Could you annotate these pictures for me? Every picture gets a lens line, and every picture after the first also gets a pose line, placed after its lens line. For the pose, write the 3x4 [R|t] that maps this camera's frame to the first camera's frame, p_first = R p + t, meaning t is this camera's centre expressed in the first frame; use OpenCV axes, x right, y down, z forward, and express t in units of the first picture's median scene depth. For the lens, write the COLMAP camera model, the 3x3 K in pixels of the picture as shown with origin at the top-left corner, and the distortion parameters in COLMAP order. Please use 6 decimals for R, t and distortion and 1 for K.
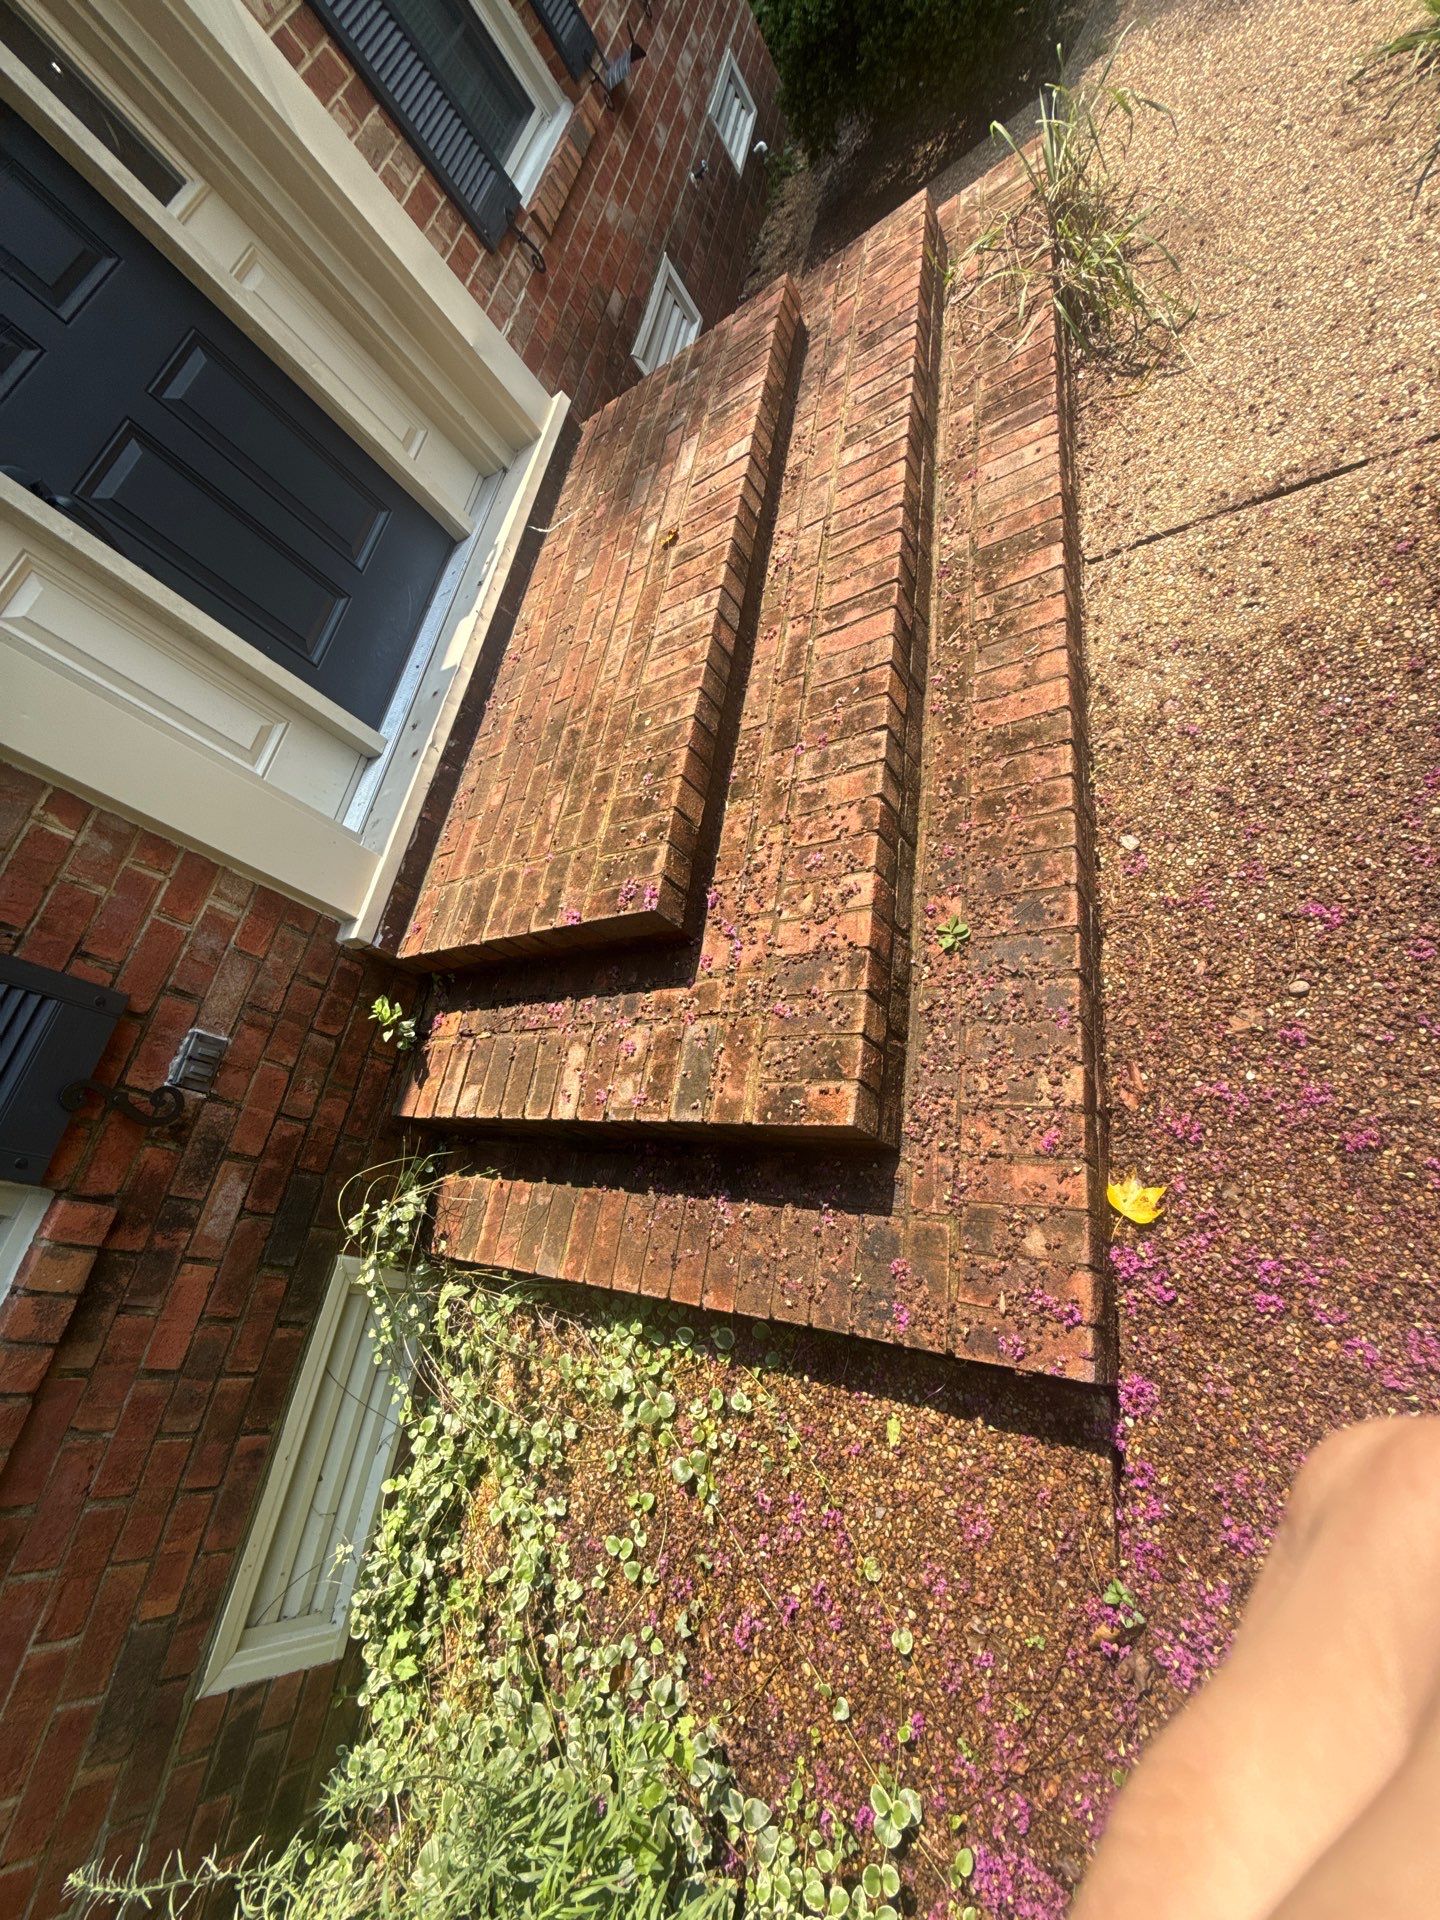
lens RADIAL K [[761.6, 0, 716.2], [0, 761.6, 957.5], [0, 0, 1]] dist [-0.000383, 0.000202]
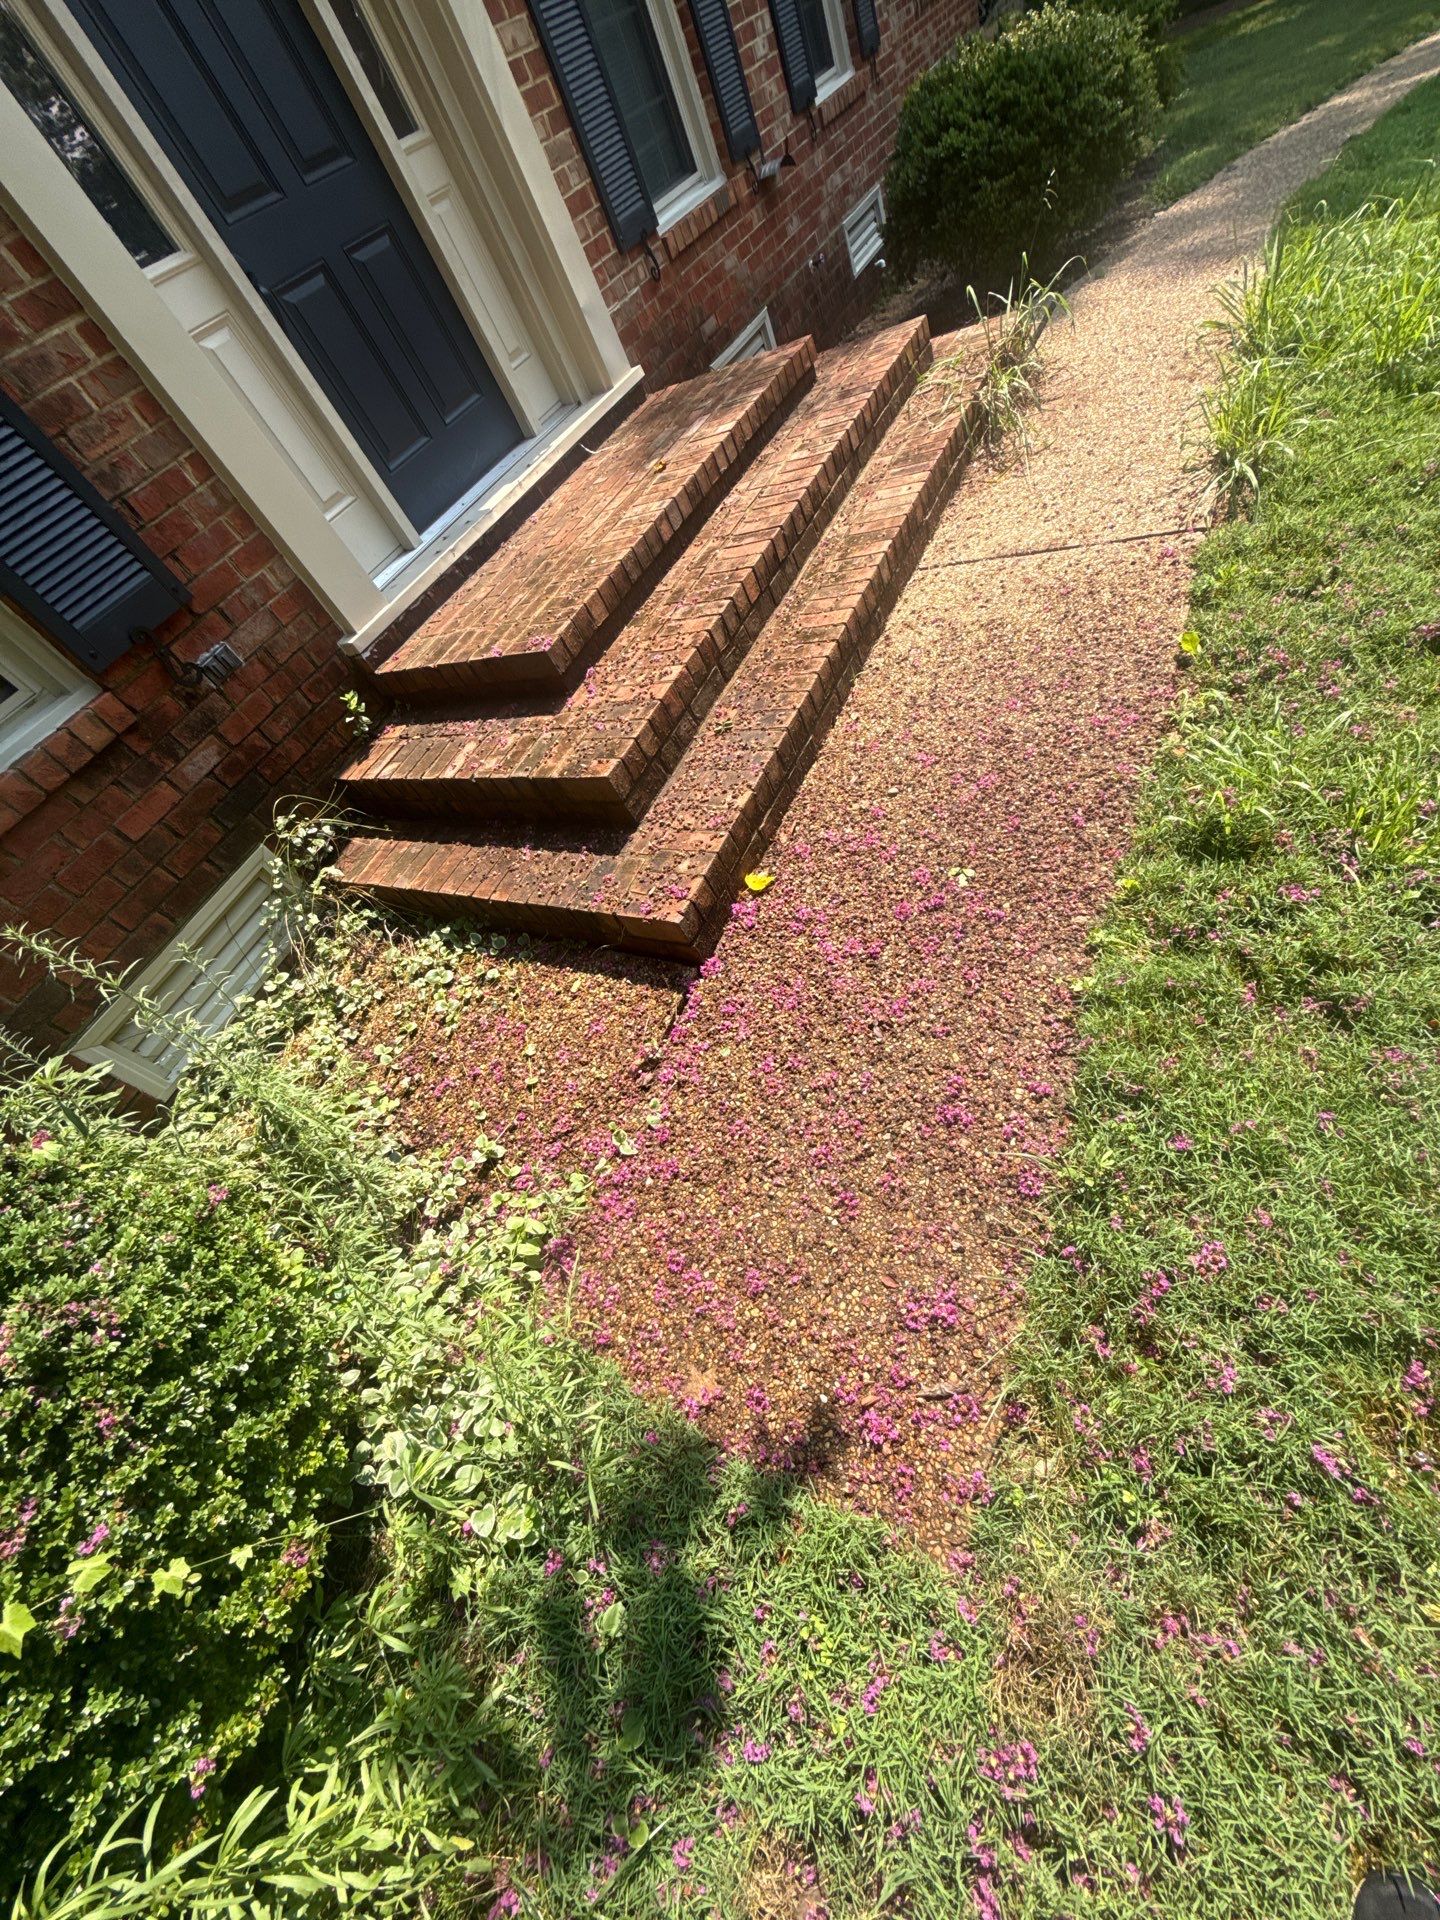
lens RADIAL K [[761.6, 0, 716.9], [0, 761.6, 955.9], [0, 0, 1]] dist [-0.000383, 0.000202]
pose [[0.948464, 0.315757, 0.026708, 0.307262], [-0.313673, 0.947479, -0.062388, 0.390920], [-0.045005, 0.050796, 0.997695, -0.399081]]
